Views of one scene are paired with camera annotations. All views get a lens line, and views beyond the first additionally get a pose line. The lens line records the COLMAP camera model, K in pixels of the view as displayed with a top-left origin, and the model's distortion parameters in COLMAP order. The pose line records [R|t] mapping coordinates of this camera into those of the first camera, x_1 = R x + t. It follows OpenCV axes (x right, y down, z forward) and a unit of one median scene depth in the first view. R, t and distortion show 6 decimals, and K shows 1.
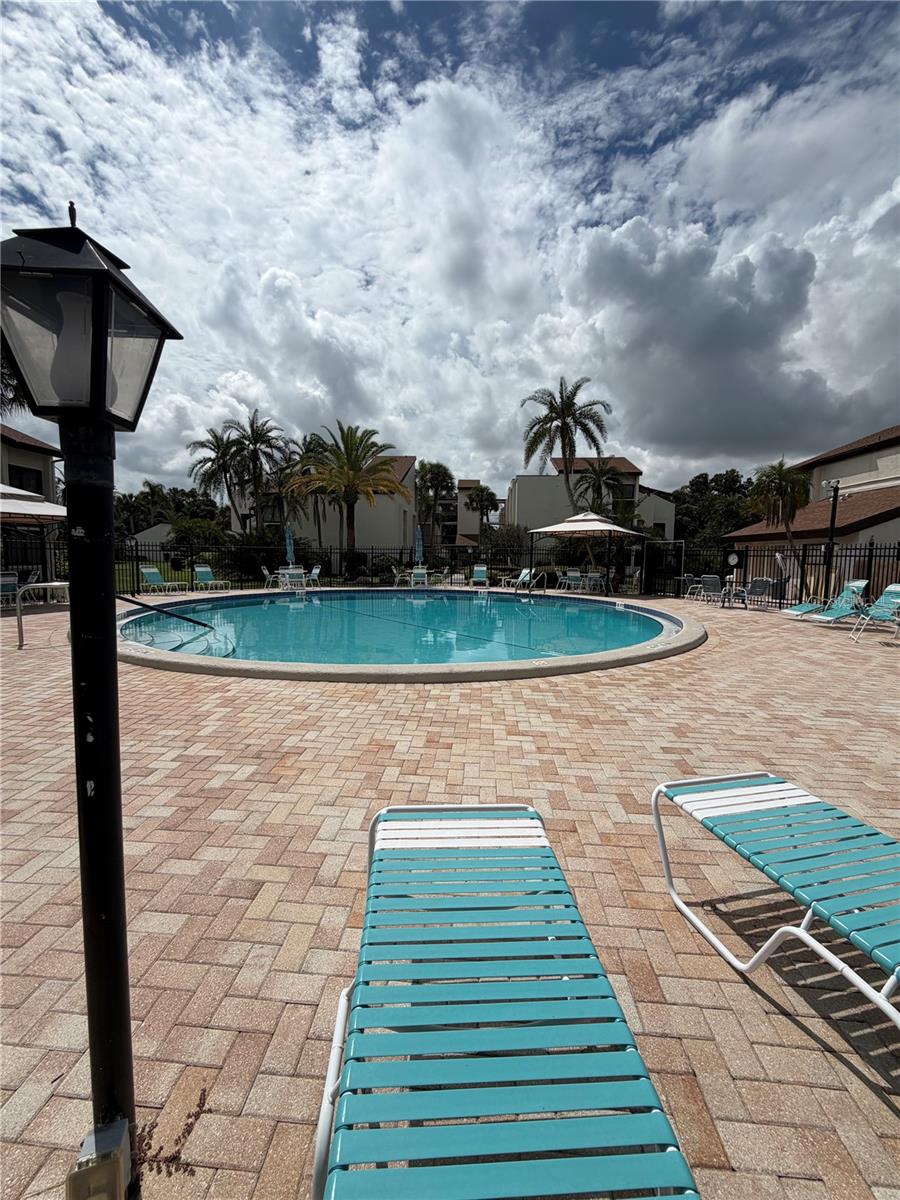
lens RADIAL K [[478.4, 0, 449.4], [0, 478.4, 594.2], [0, 0, 1]] dist [0.000873, -0.000374]
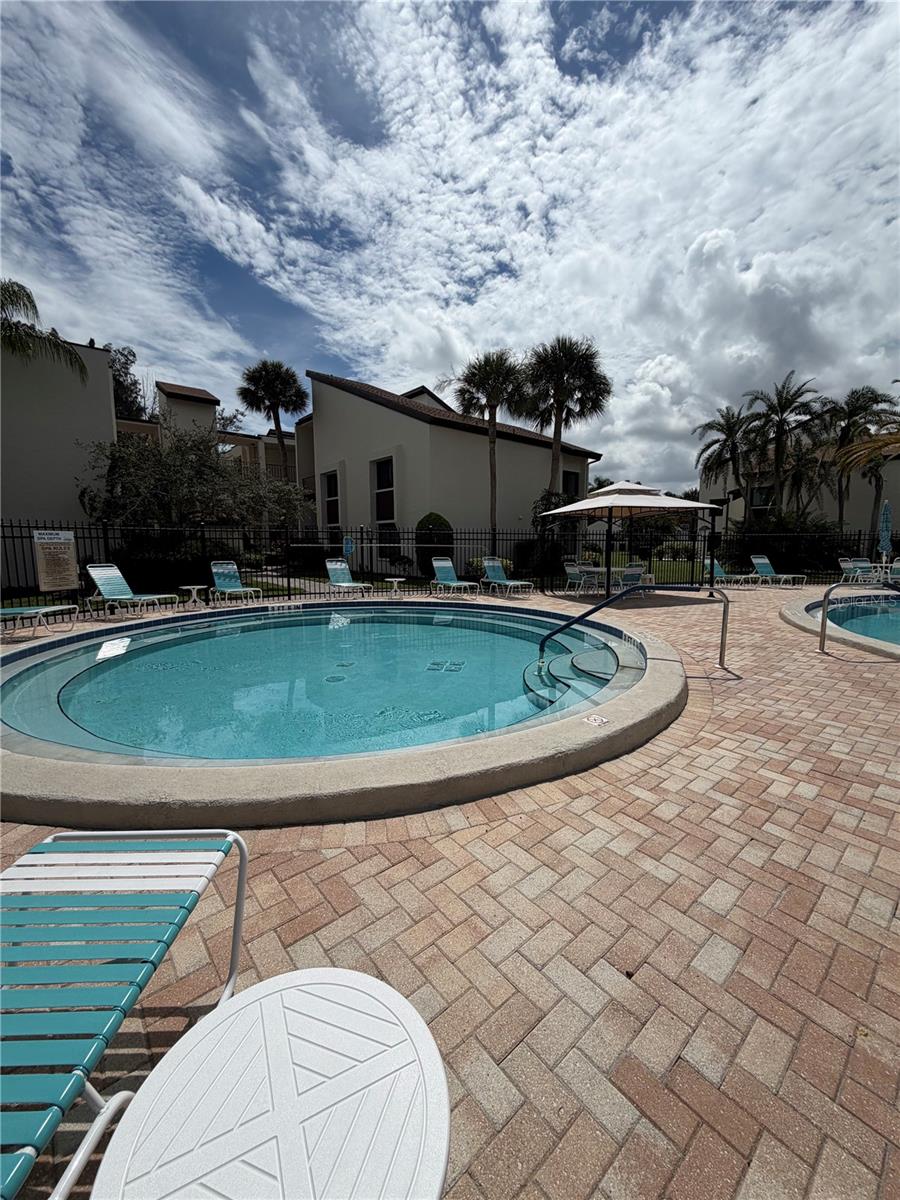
lens RADIAL K [[482.0, 0, 449.7], [0, 482.0, 594.2], [0, 0, 1]] dist [0.002963, 0.000125]
pose [[0.696465, 0.060261, -0.715056, -0.176212], [-0.046058, 0.998167, 0.039260, 0.000640], [0.716111, 0.005591, 0.697964, -0.024878]]
